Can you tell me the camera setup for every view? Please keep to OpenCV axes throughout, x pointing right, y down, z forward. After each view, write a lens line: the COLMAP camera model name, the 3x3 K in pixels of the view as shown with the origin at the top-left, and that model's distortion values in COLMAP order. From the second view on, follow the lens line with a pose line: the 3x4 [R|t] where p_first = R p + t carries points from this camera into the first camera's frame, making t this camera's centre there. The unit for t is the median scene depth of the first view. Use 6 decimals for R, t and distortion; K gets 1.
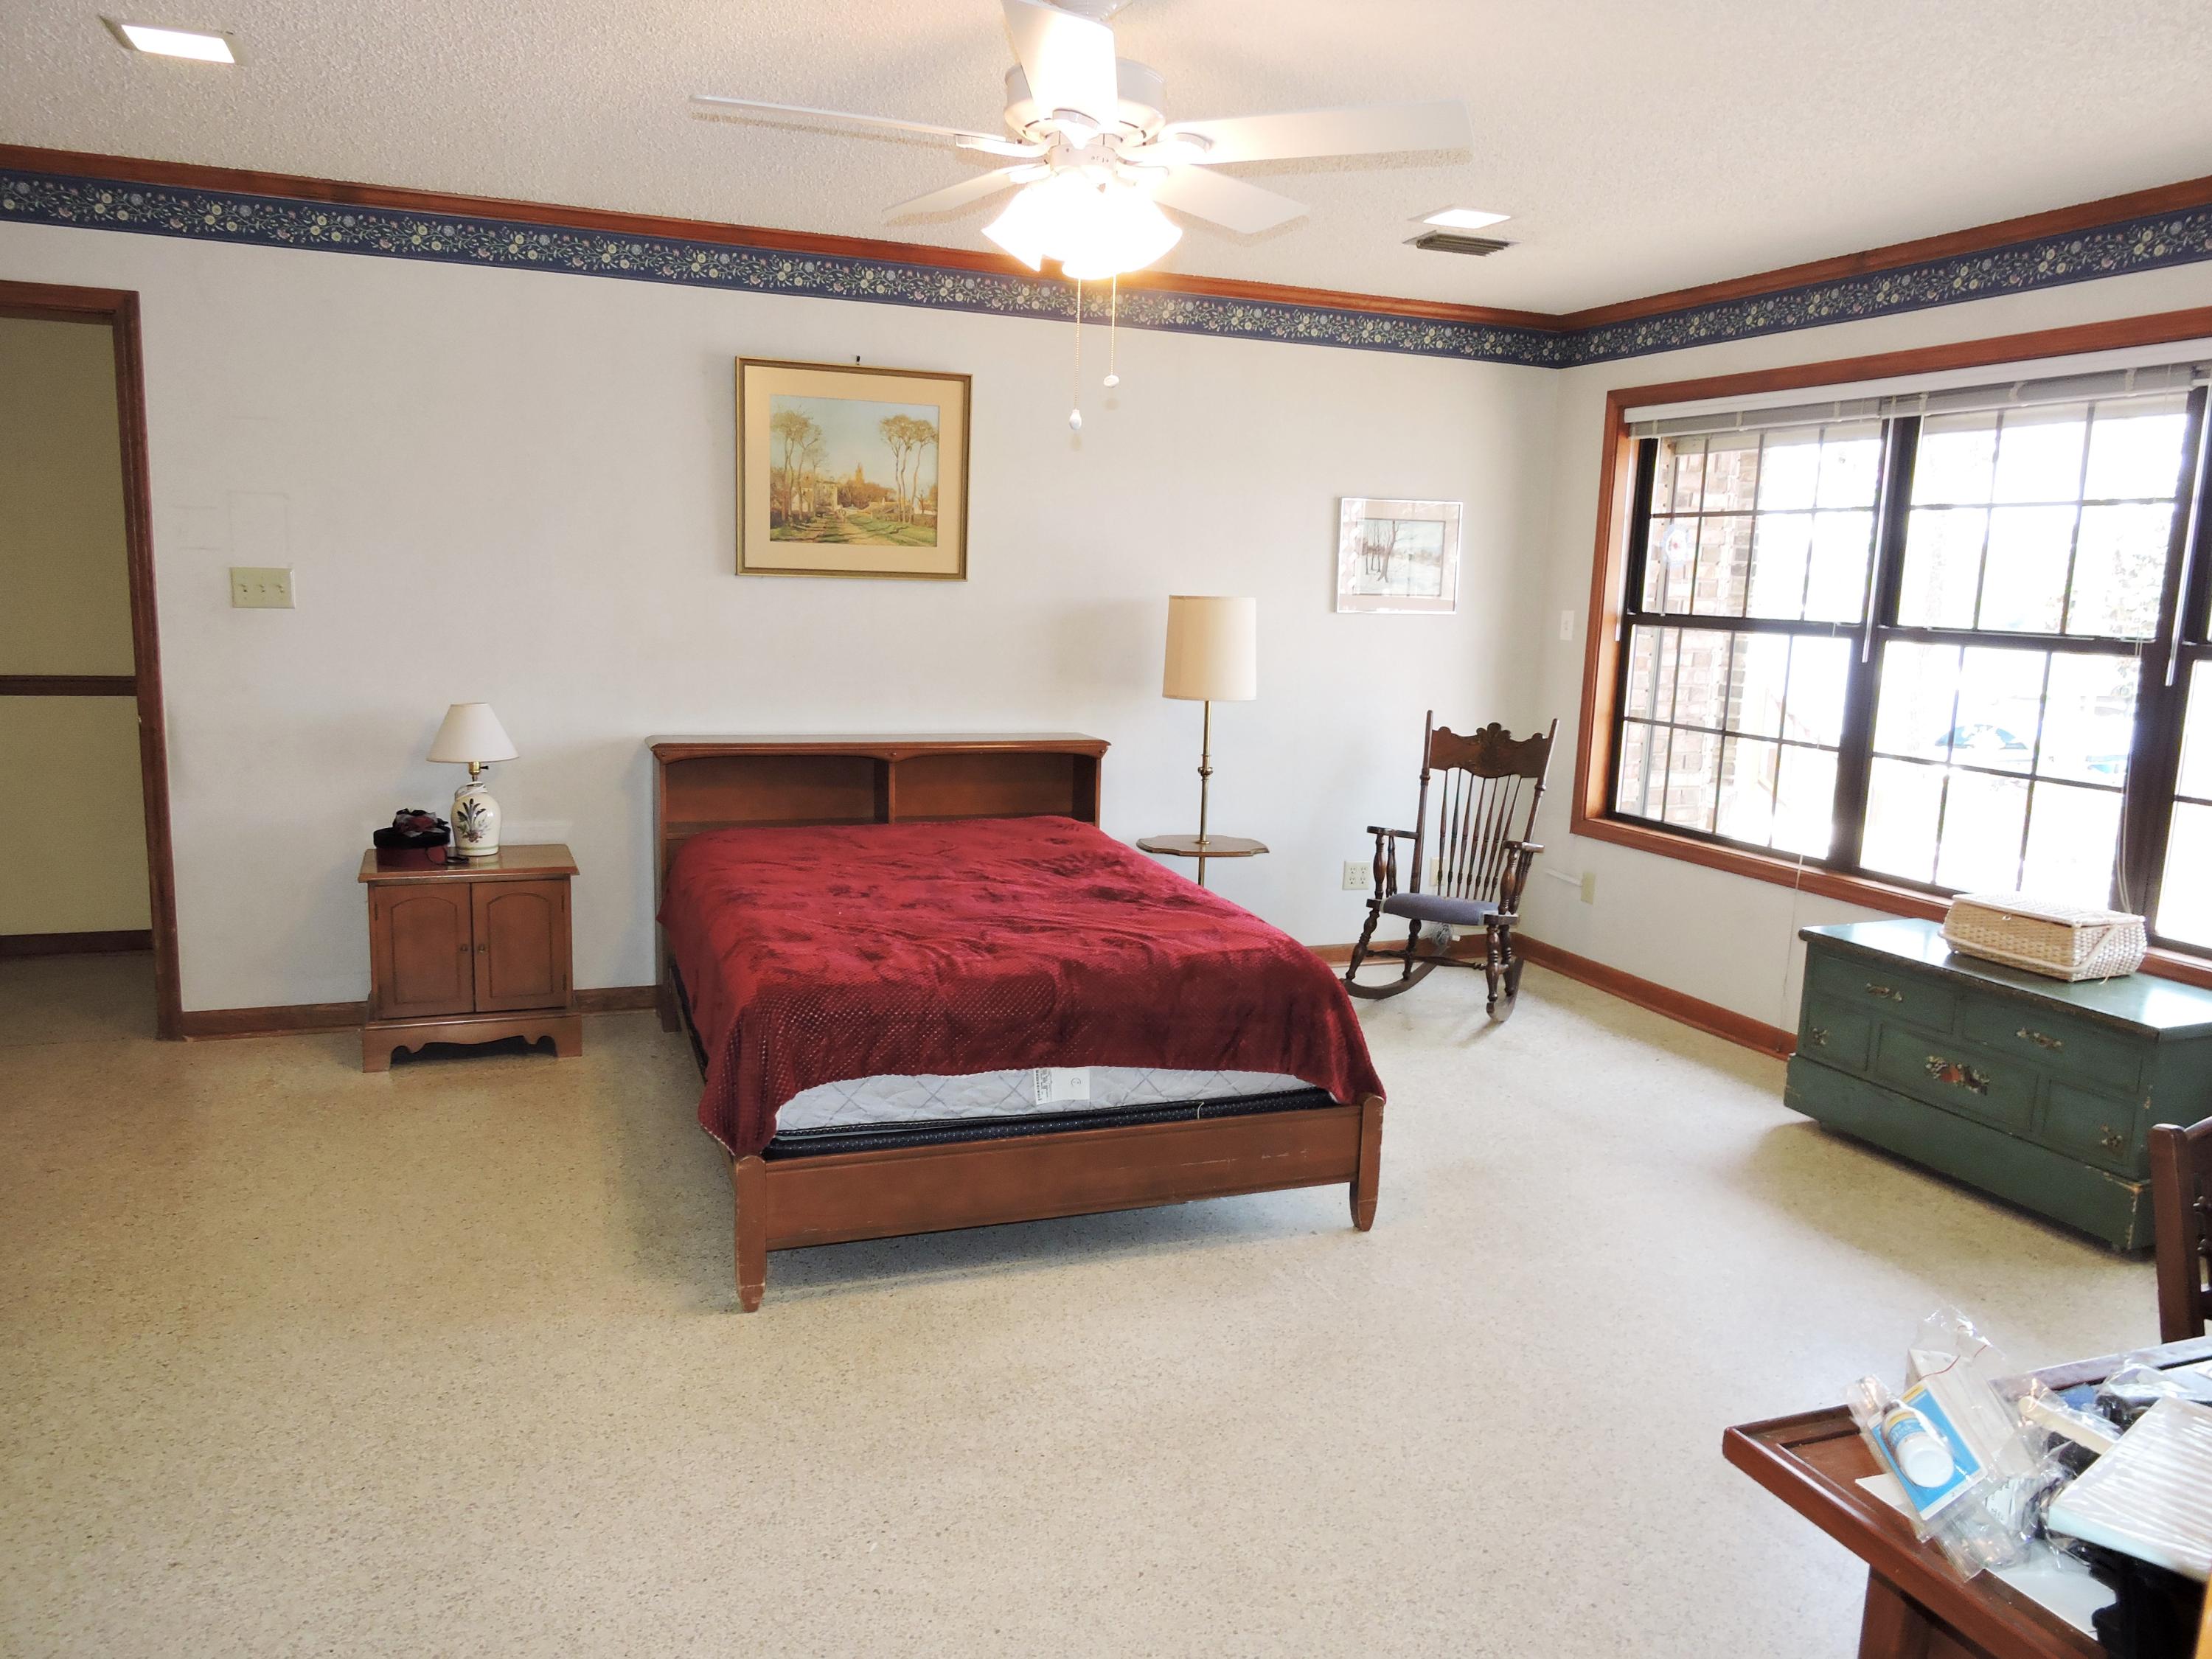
lens RADIAL K [[1589.6, 0, 1105.3], [0, 1589.6, 832.5], [0, 0, 1]] dist [0.001869, -0.007415]
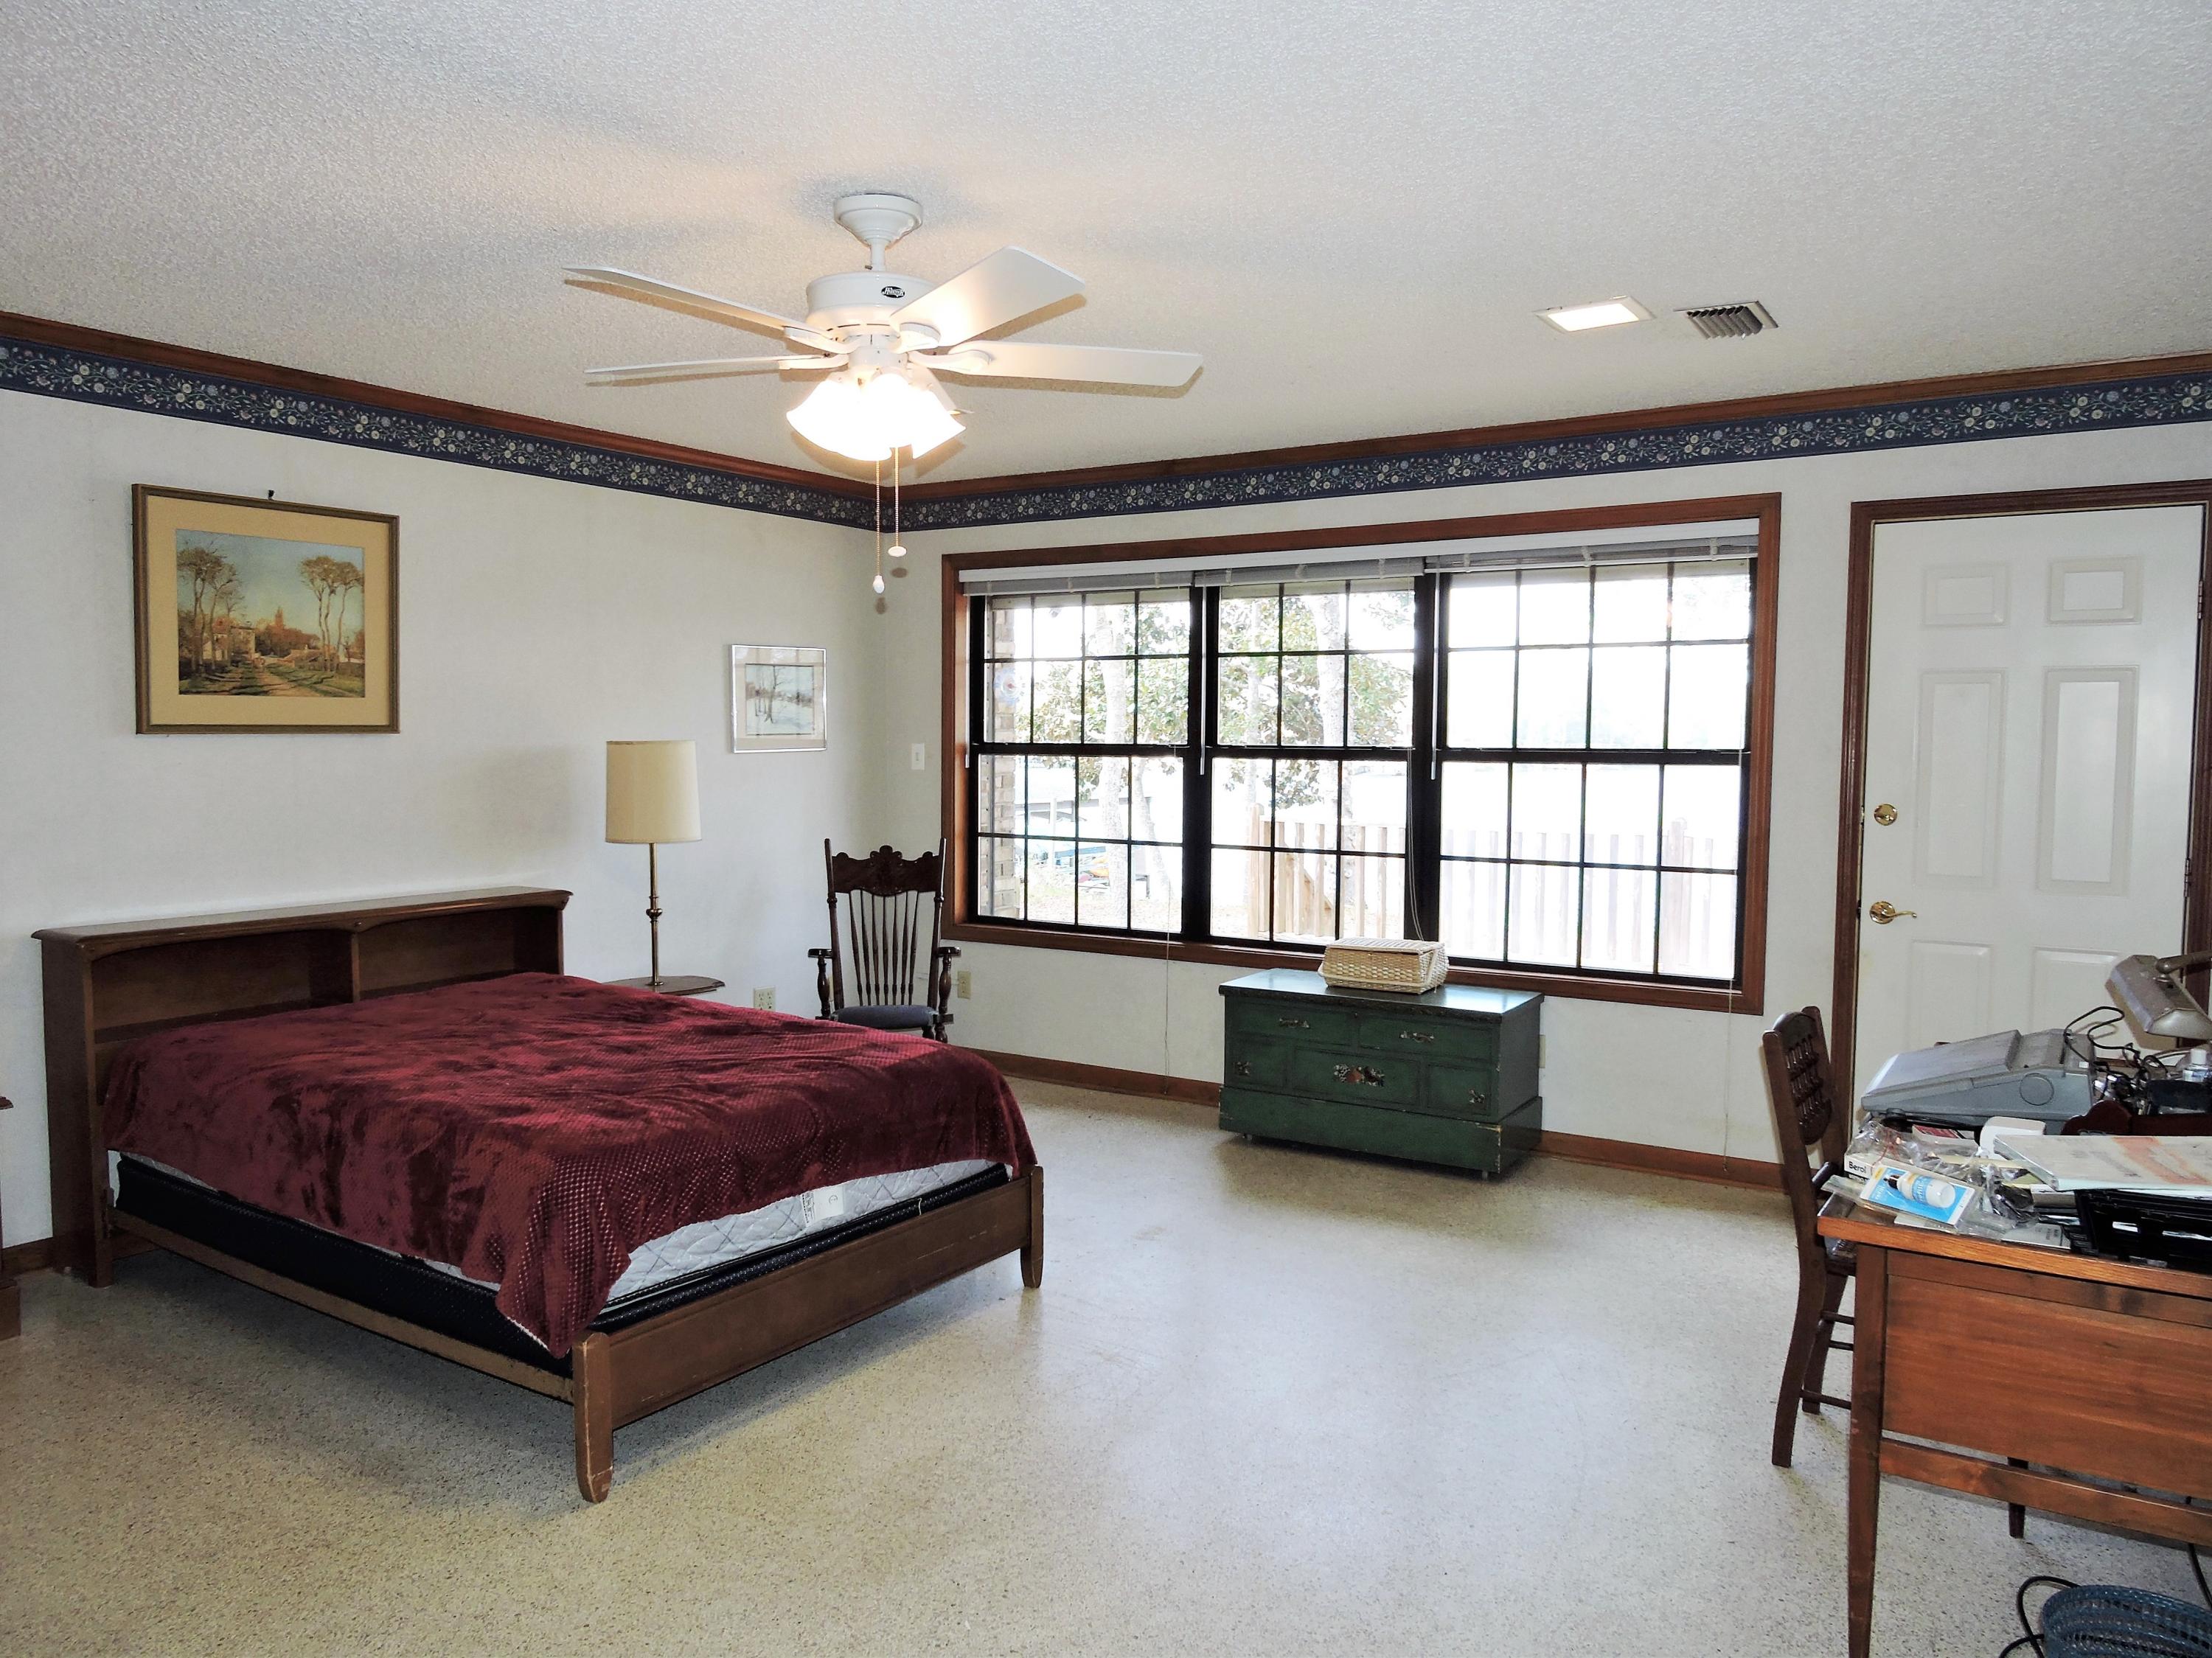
lens RADIAL K [[1589.4, 0, 1124.0], [0, 1589.4, 830.2], [0, 0, 1]] dist [0.001869, -0.007415]
pose [[0.808872, -0.065322, 0.584345, -0.302757], [0.115512, 0.992097, -0.048992, -0.007377], [-0.576526, 0.107127, 0.810025, 0.007598]]
